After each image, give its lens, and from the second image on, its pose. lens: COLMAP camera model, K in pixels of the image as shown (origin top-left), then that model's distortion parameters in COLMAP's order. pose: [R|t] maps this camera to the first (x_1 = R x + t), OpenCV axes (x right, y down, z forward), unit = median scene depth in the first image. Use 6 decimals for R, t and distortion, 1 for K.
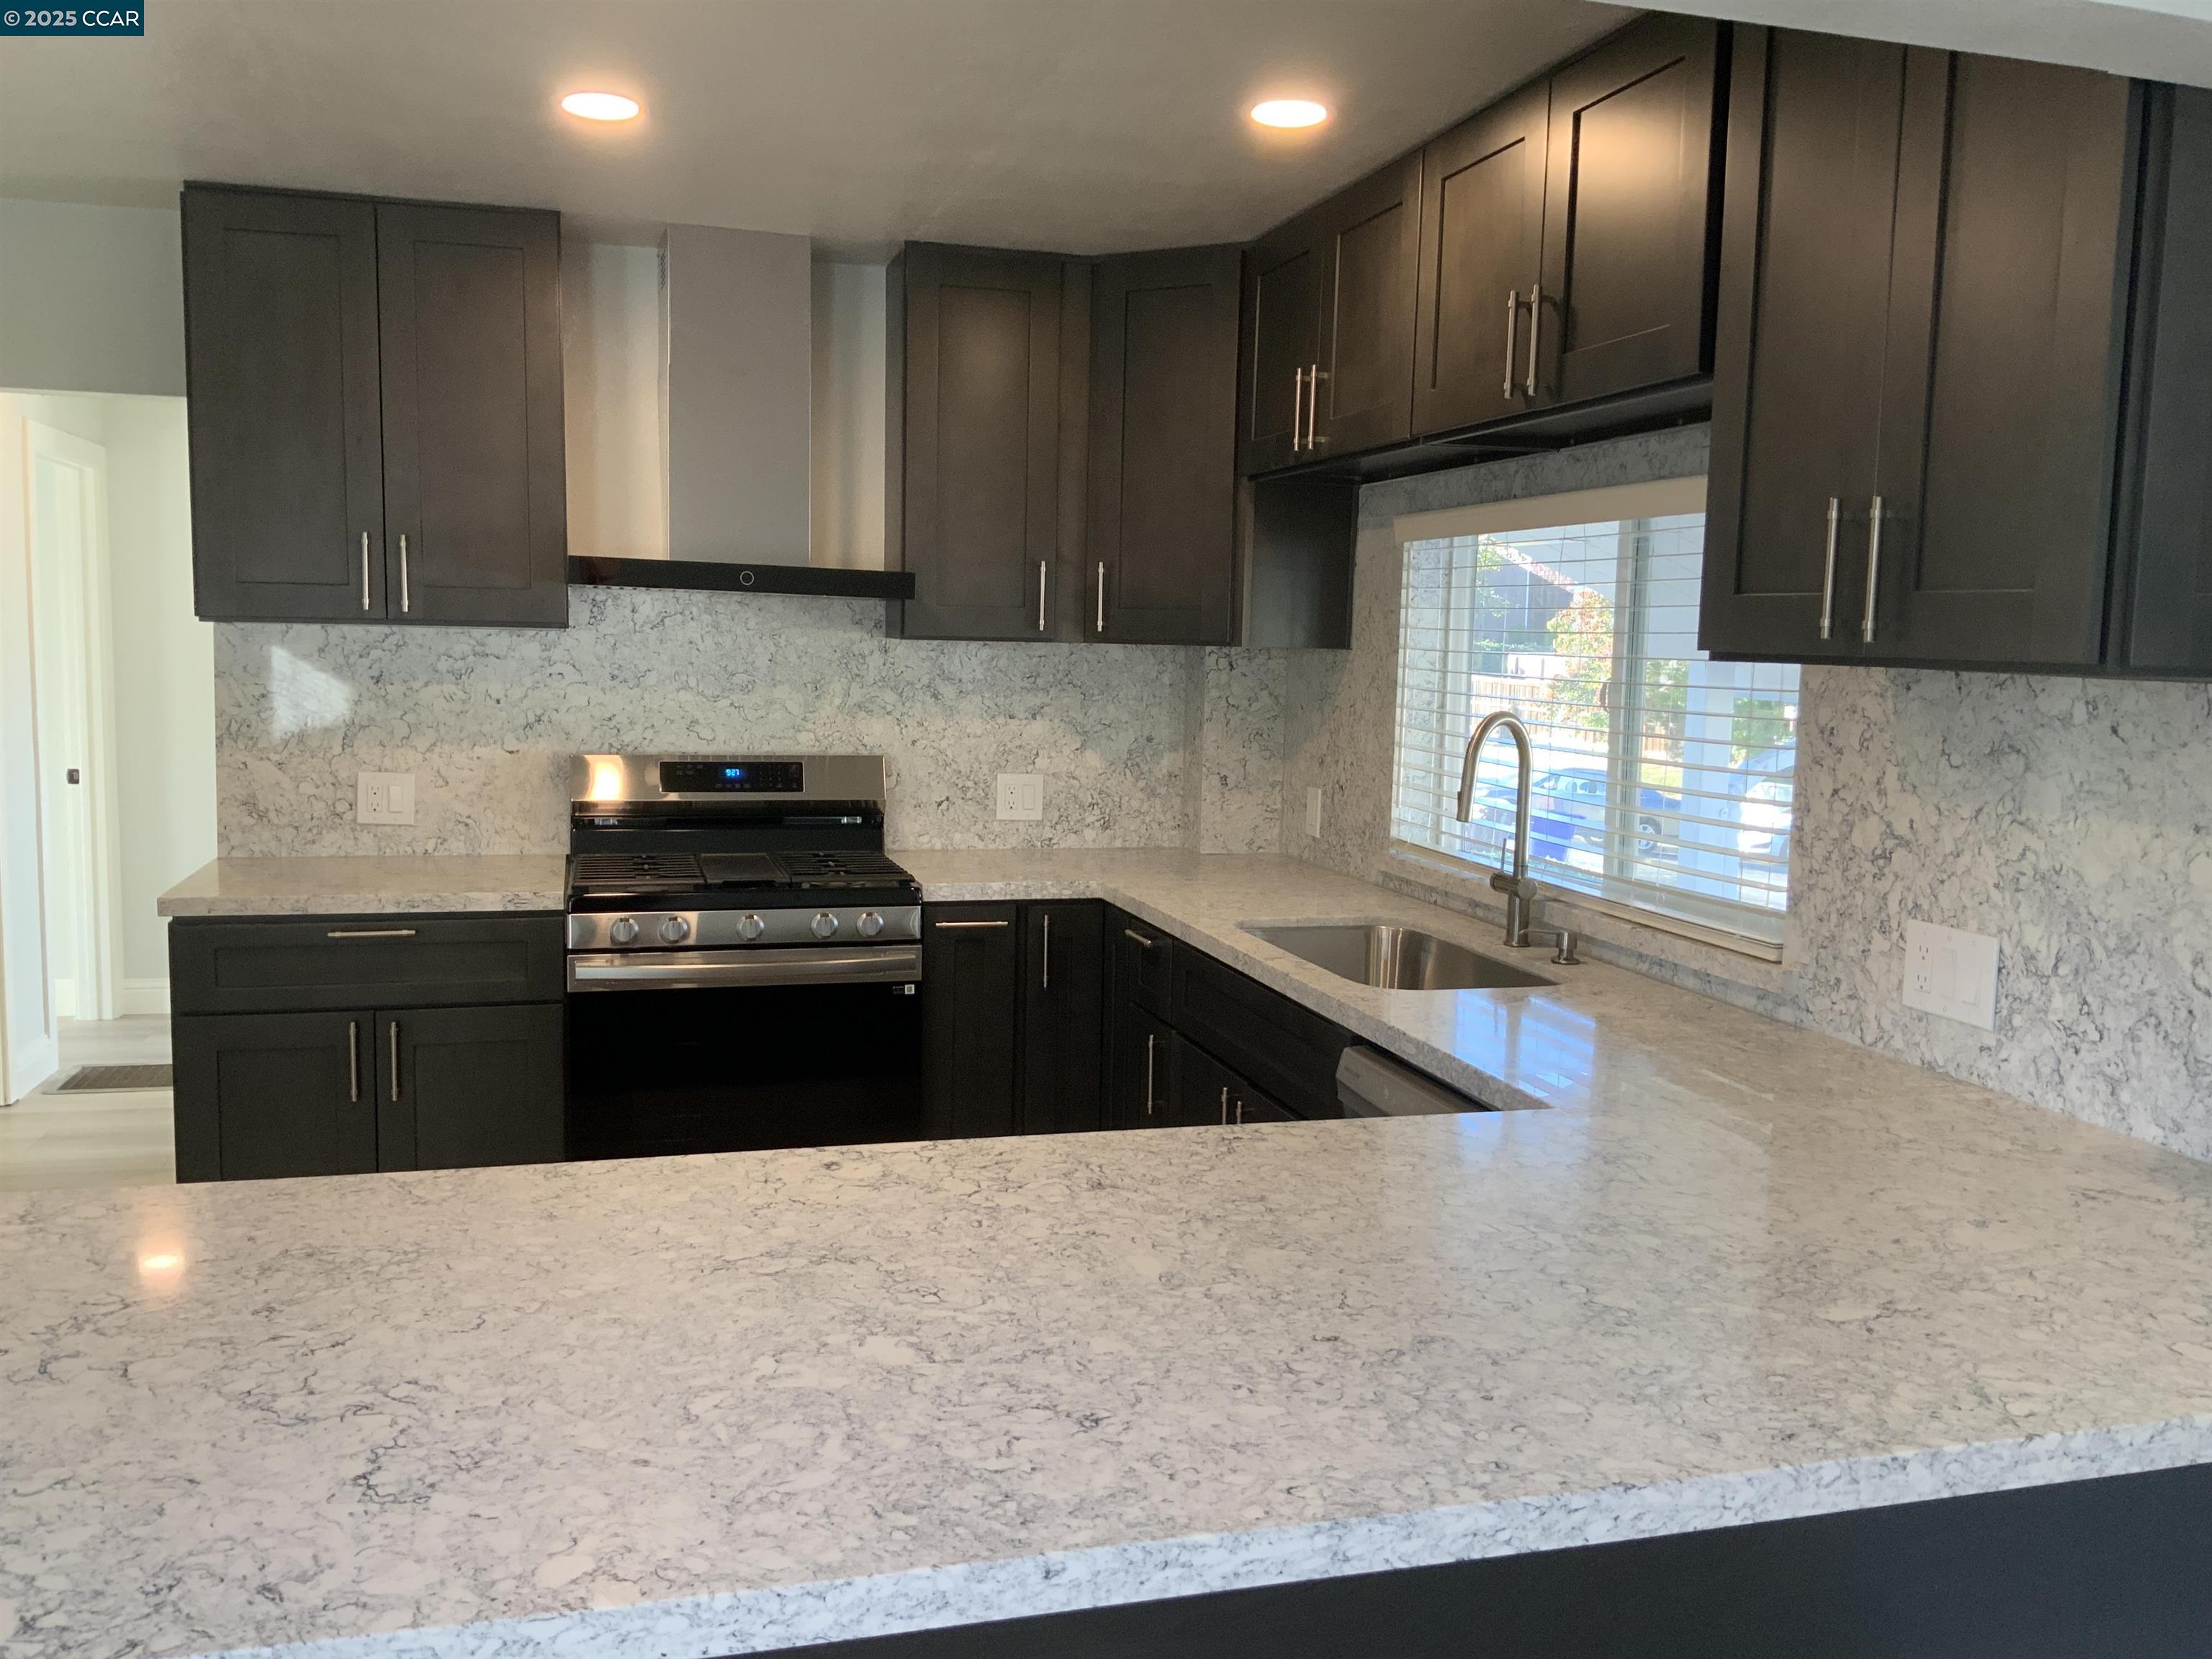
lens RADIAL K [[1810.3, 0, 1101.7], [0, 1810.3, 841.6], [0, 0, 1]] dist [0.083280, -0.141480]
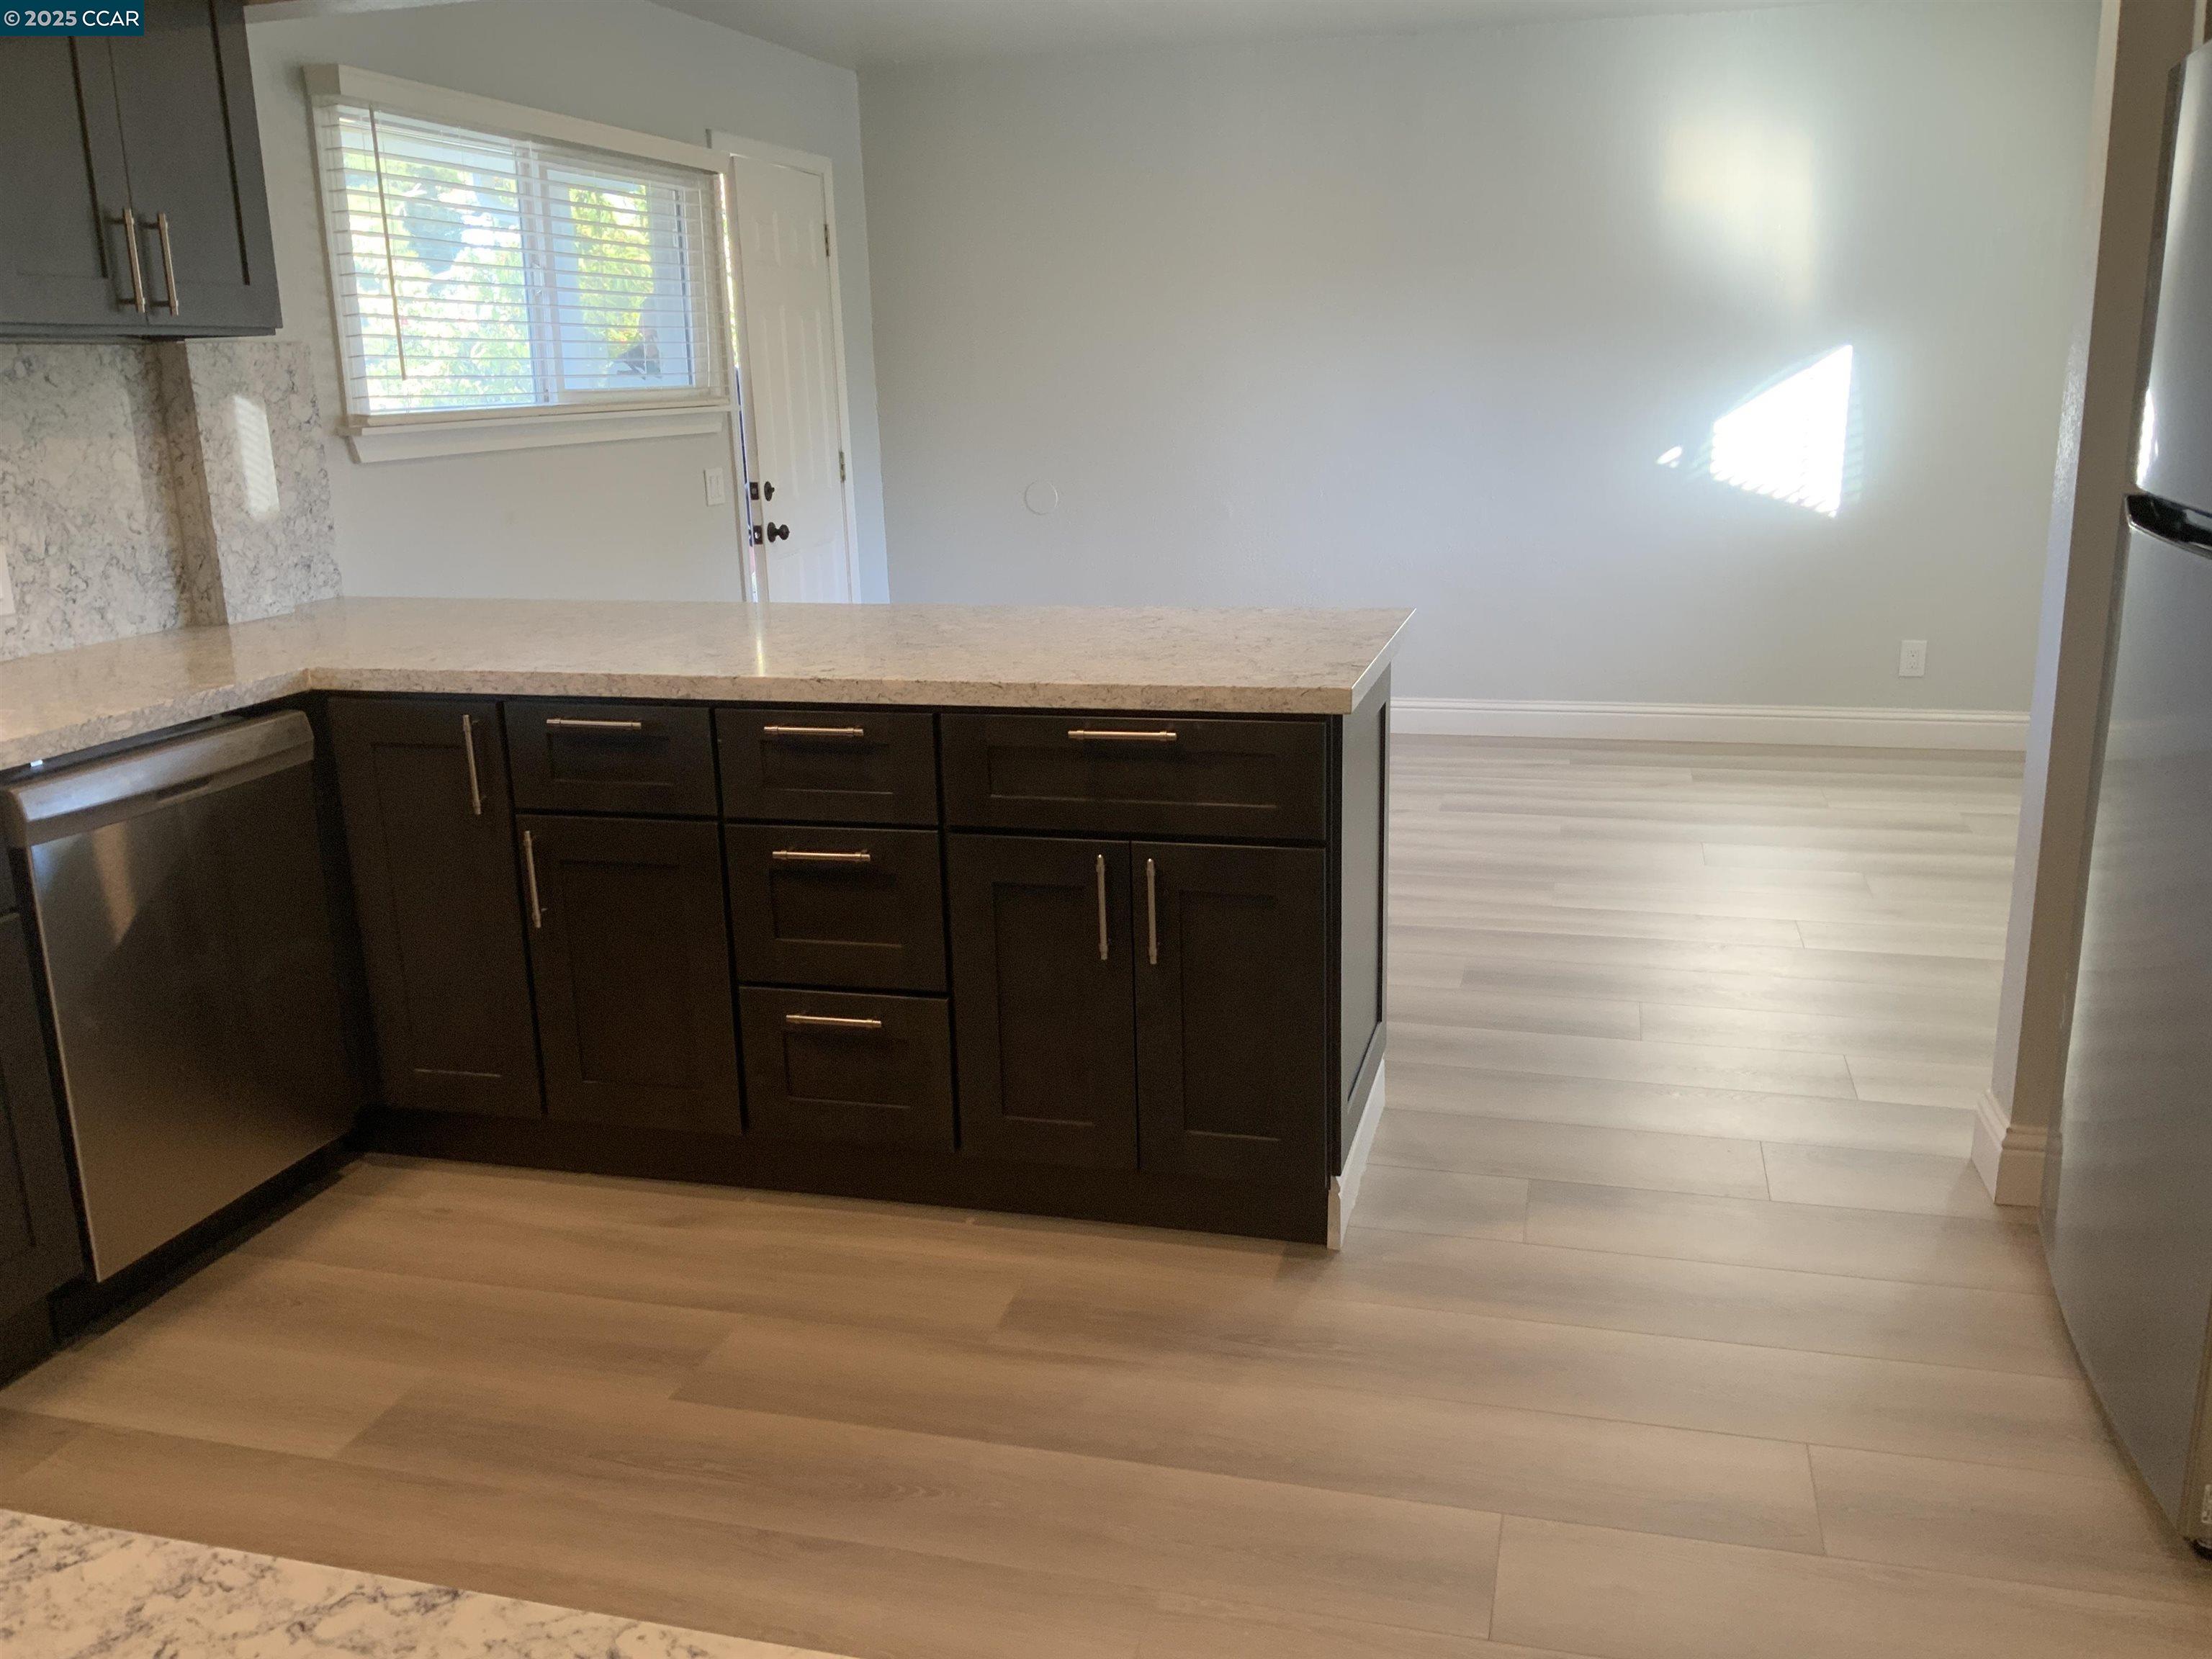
lens RADIAL K [[1810.3, 0, 1079.2], [0, 1810.3, 858.2], [0, 0, 1]] dist [0.083280, -0.141480]
pose [[-0.846532, -0.139058, 0.513854, -0.633741], [0.068920, 0.928525, 0.364816, -0.118821], [-0.527857, 0.344243, -0.776443, 1.188875]]
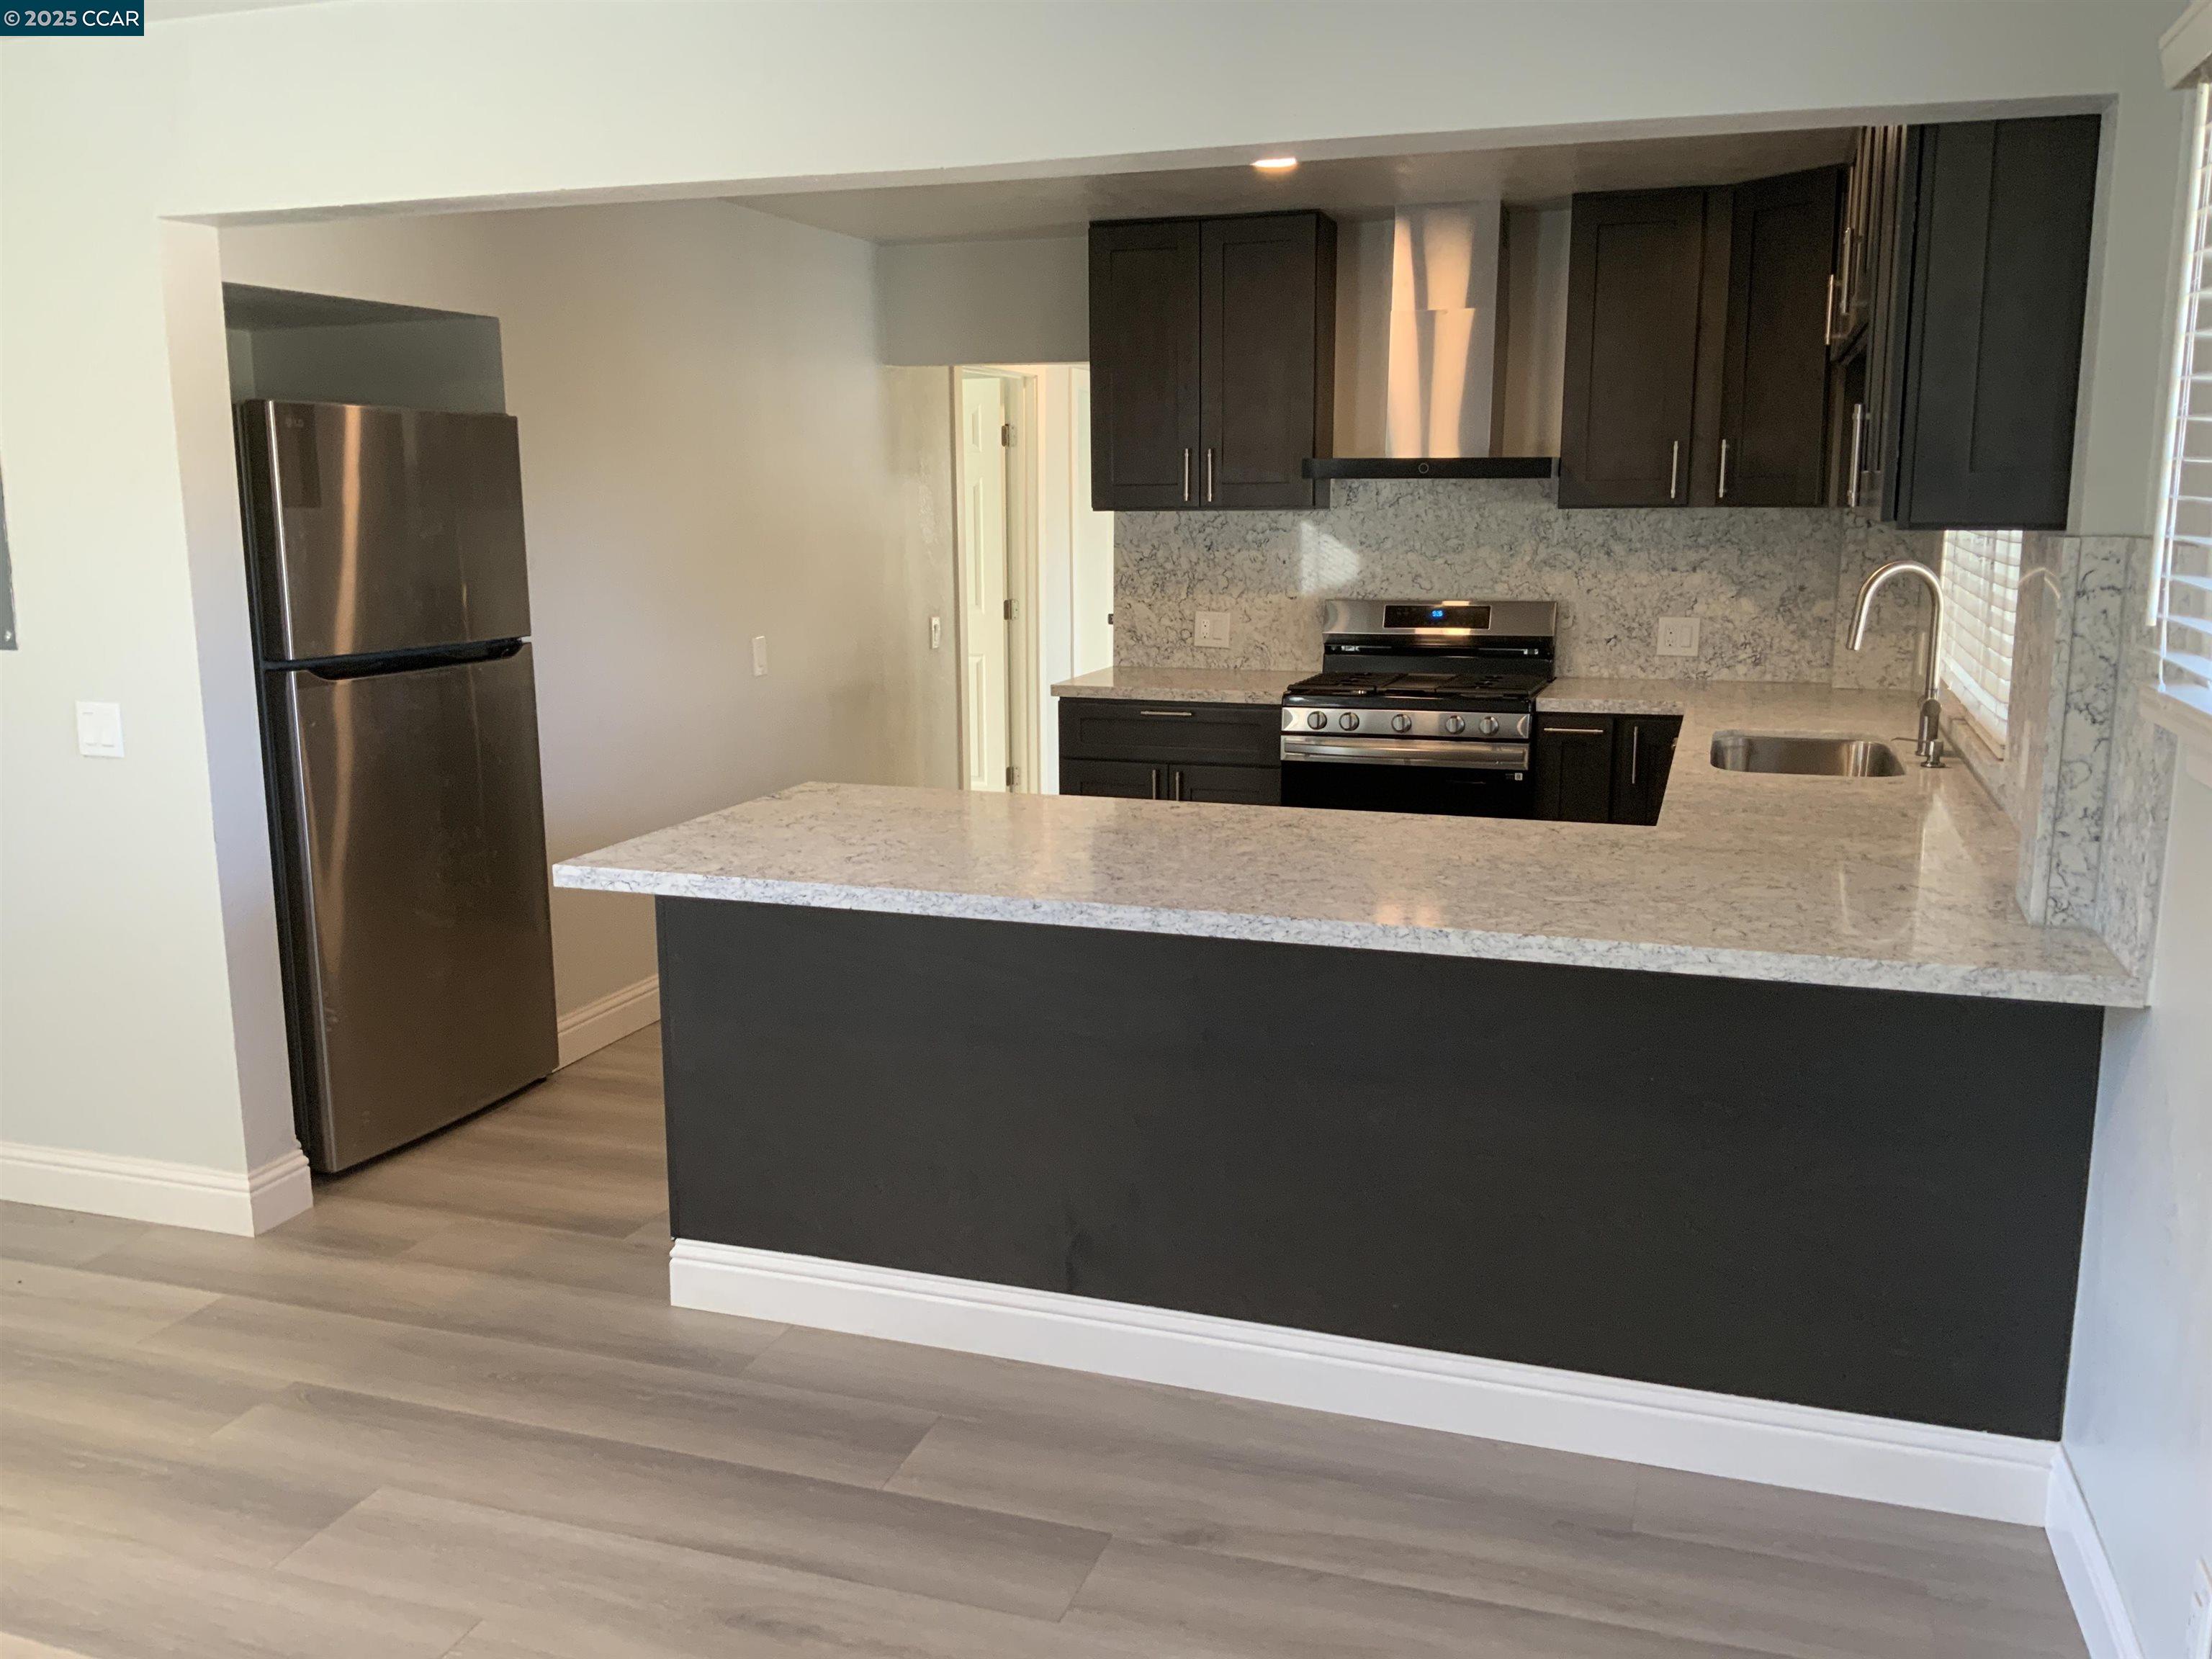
lens RADIAL K [[1810.3, 0, 1090.7], [0, 1810.3, 833.1], [0, 0, 1]] dist [0.083280, -0.141480]
pose [[0.815714, 0.079193, -0.573008, 0.478820], [-0.040043, 0.995939, 0.080642, 0.032964], [0.577067, -0.042836, 0.815572, -0.319875]]
